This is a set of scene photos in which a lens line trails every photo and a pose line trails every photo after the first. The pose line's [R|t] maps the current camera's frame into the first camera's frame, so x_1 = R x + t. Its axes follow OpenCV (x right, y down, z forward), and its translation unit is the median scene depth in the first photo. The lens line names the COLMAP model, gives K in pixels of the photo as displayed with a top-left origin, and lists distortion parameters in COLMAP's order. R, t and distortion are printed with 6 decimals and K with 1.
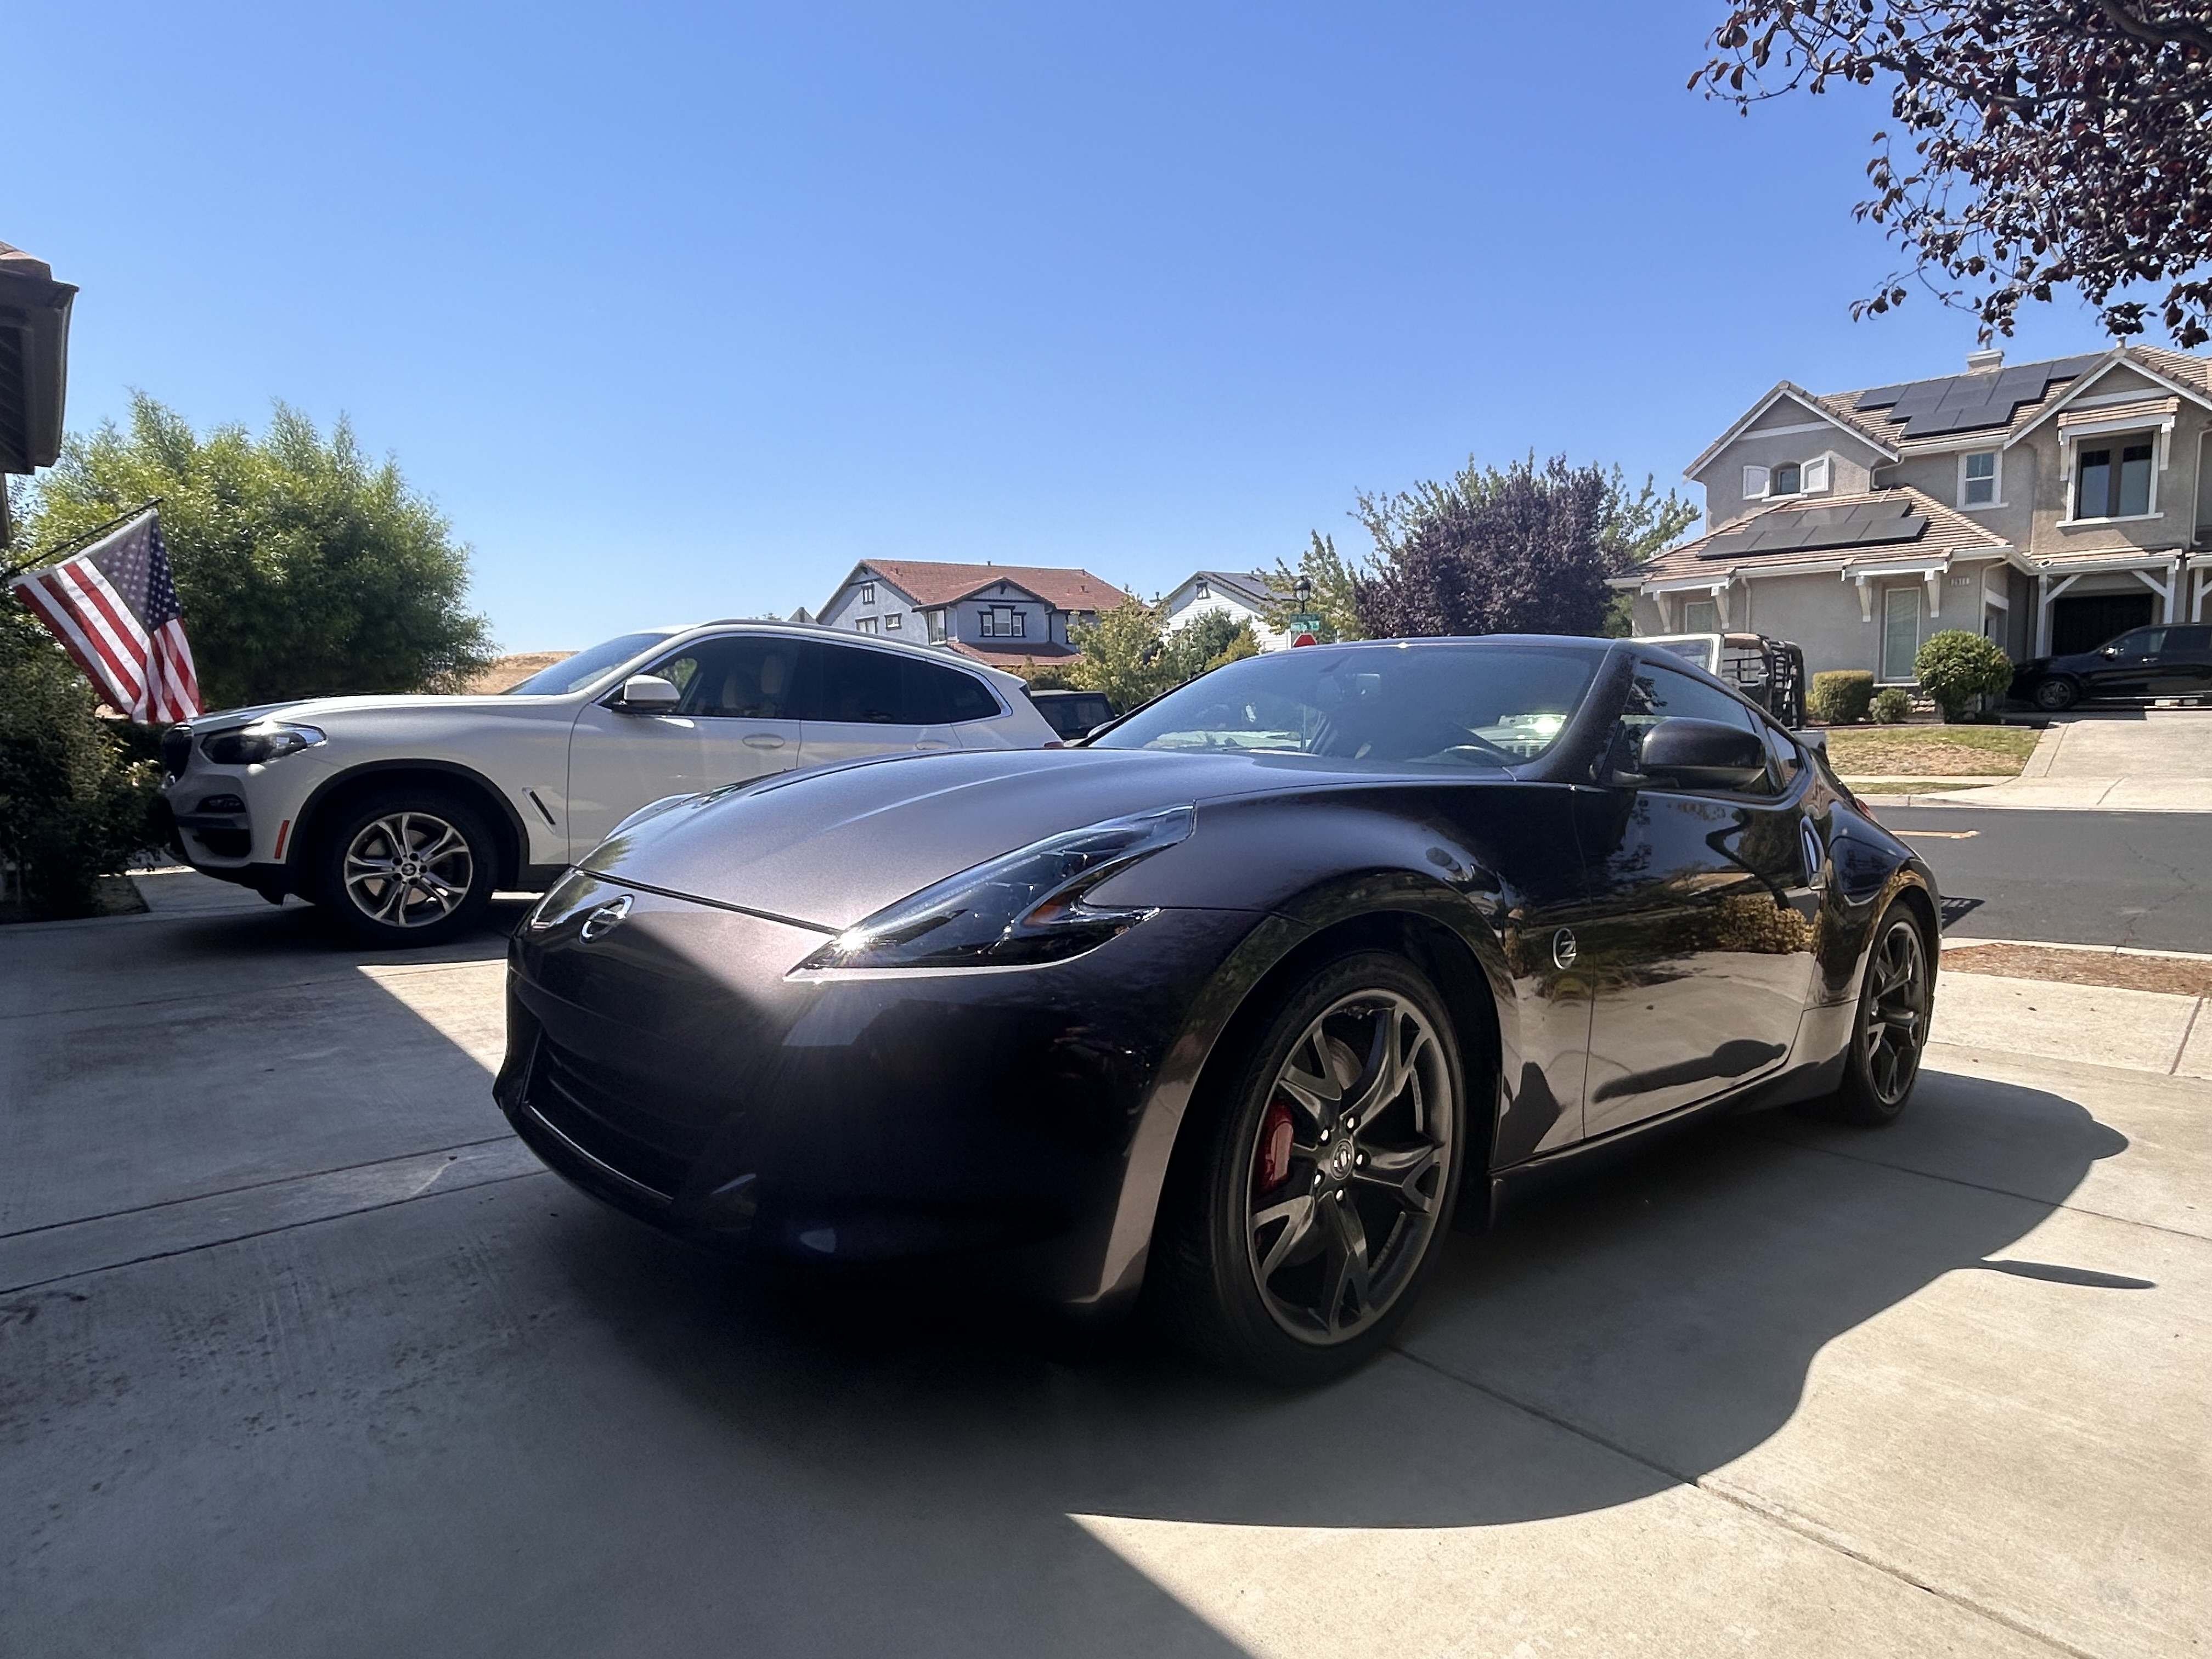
lens RADIAL K [[1249.3, 0, 1112.8], [0, 1249.3, 821.0], [0, 0, 1]] dist [-0.006725, 0.000860]
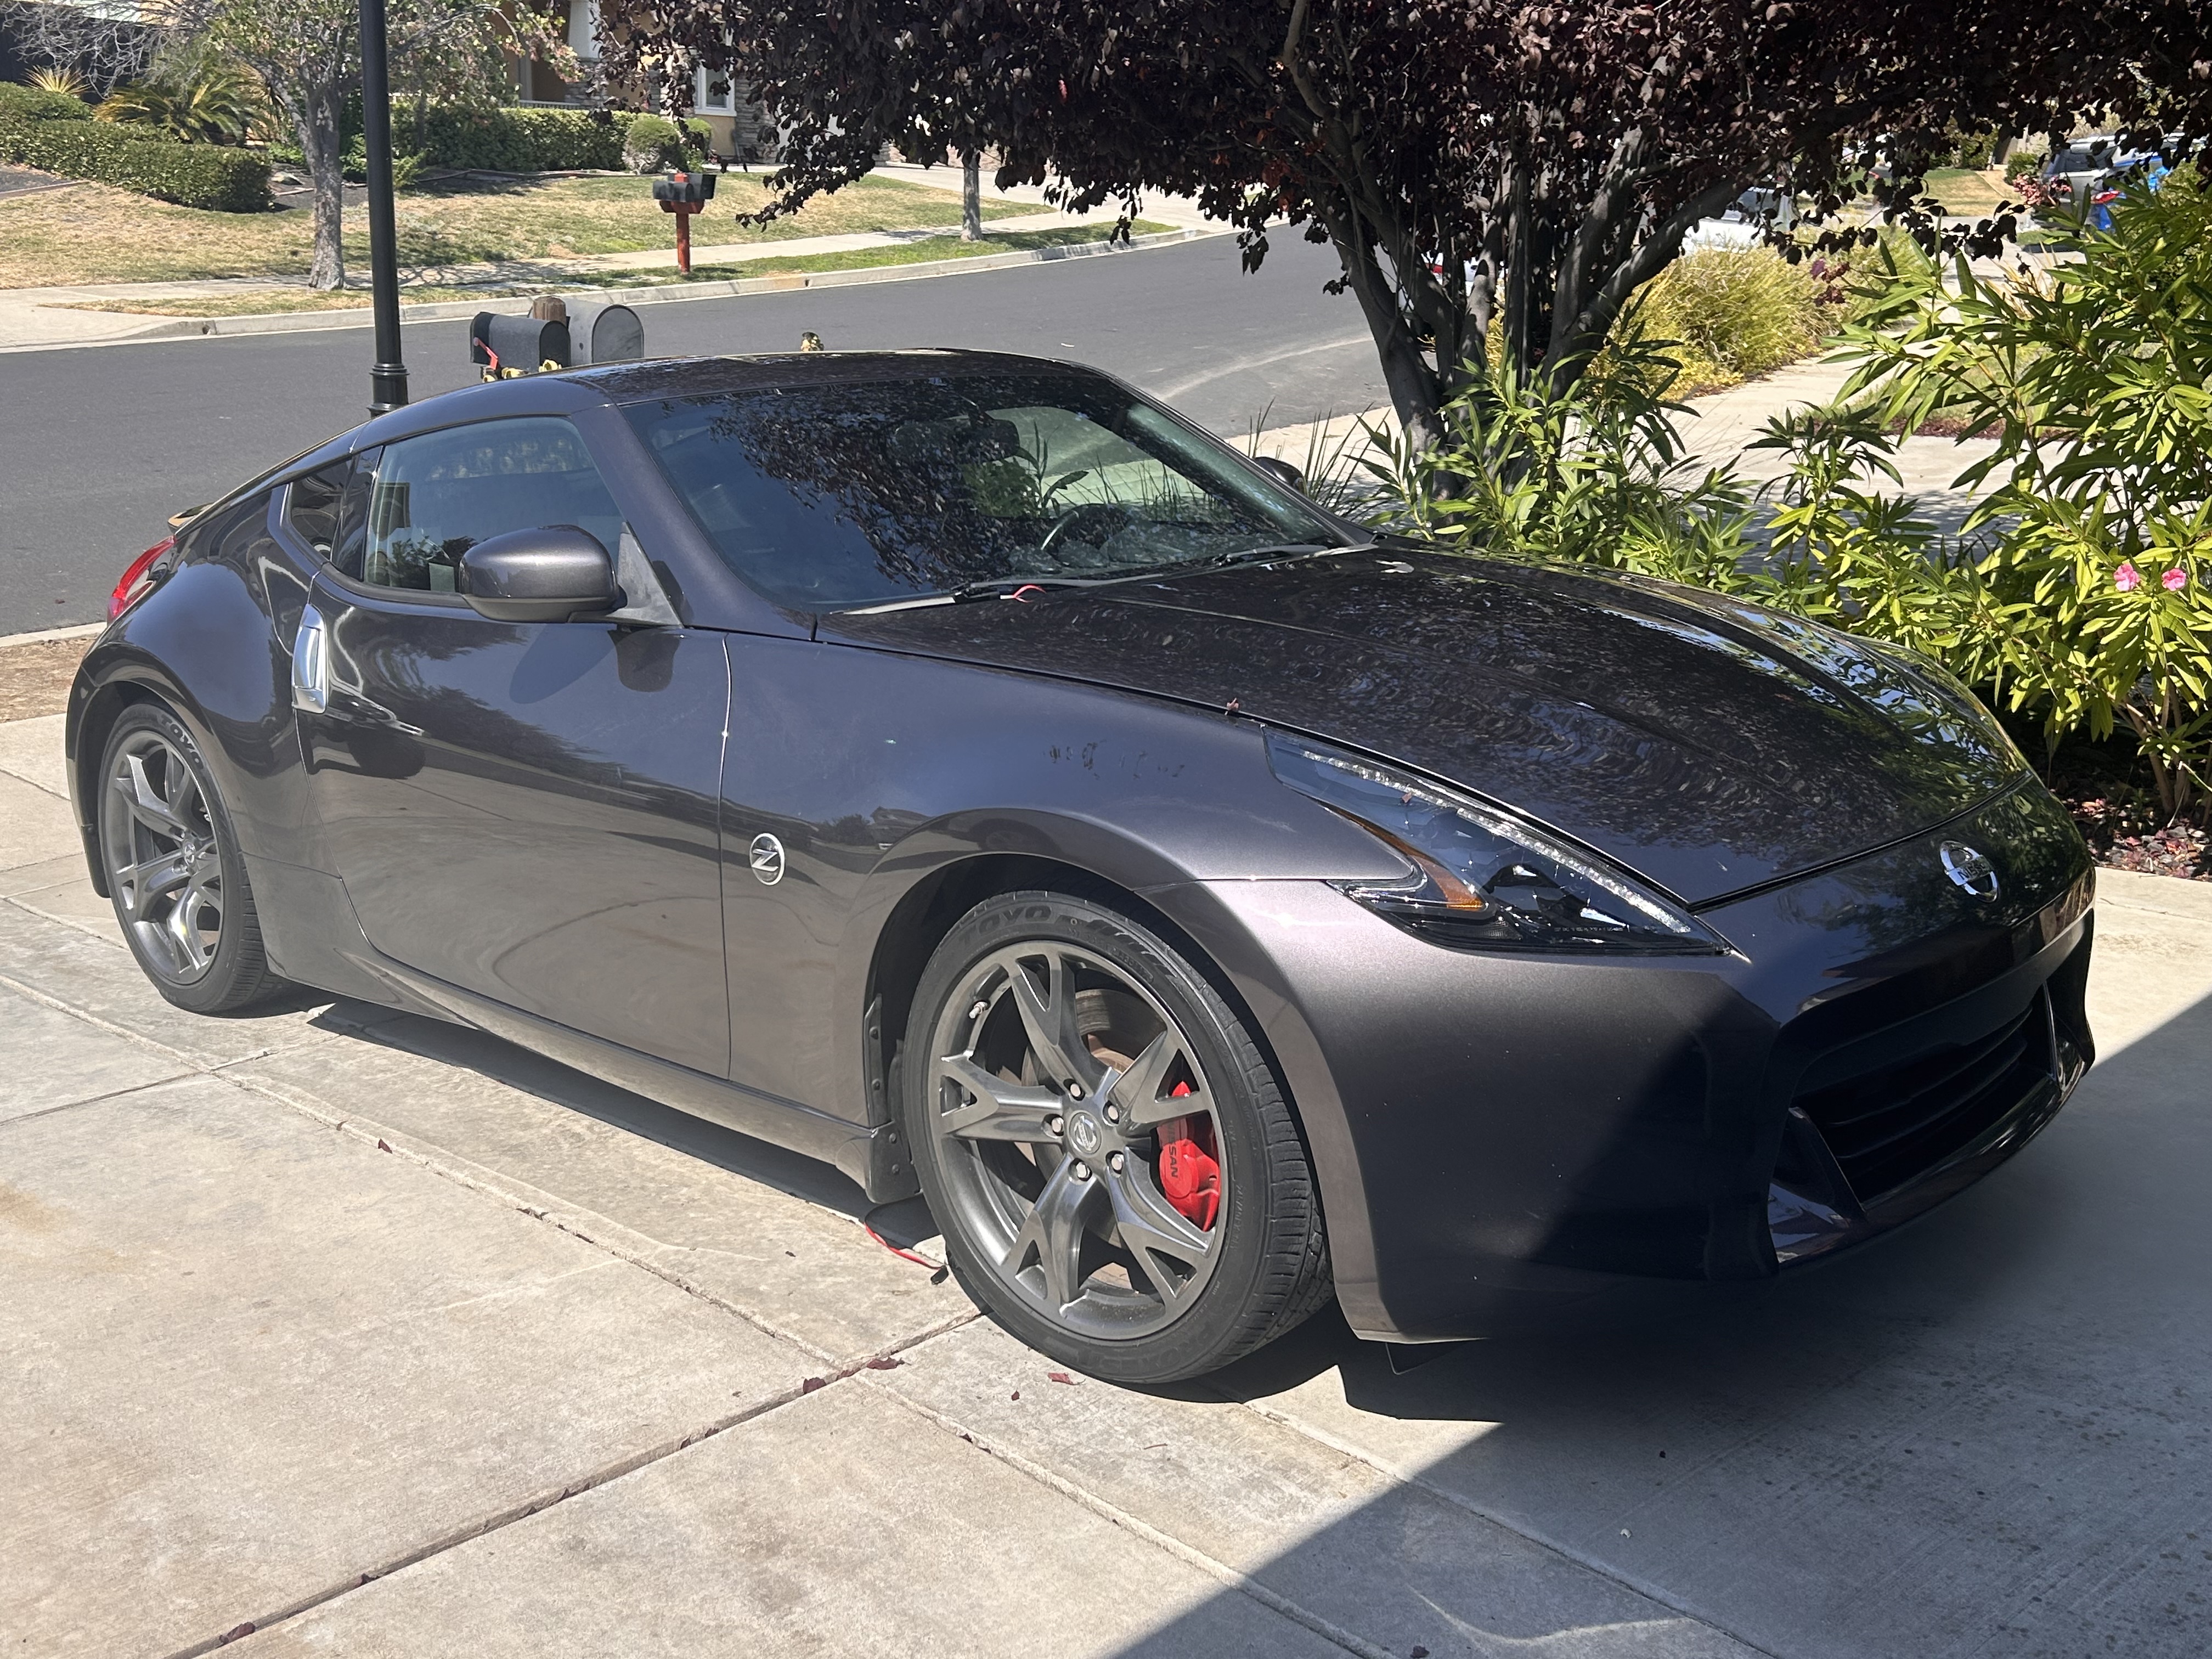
lens RADIAL K [[2223.9, 0, 1096.5], [0, 2223.9, 831.8], [0, 0, 1]] dist [-0.006347, 0.000000]
pose [[-0.073720, -0.264635, 0.961527, -0.109731], [0.045201, 0.962273, 0.268306, -0.022163], [-0.996254, 0.063242, -0.058976, 0.104121]]
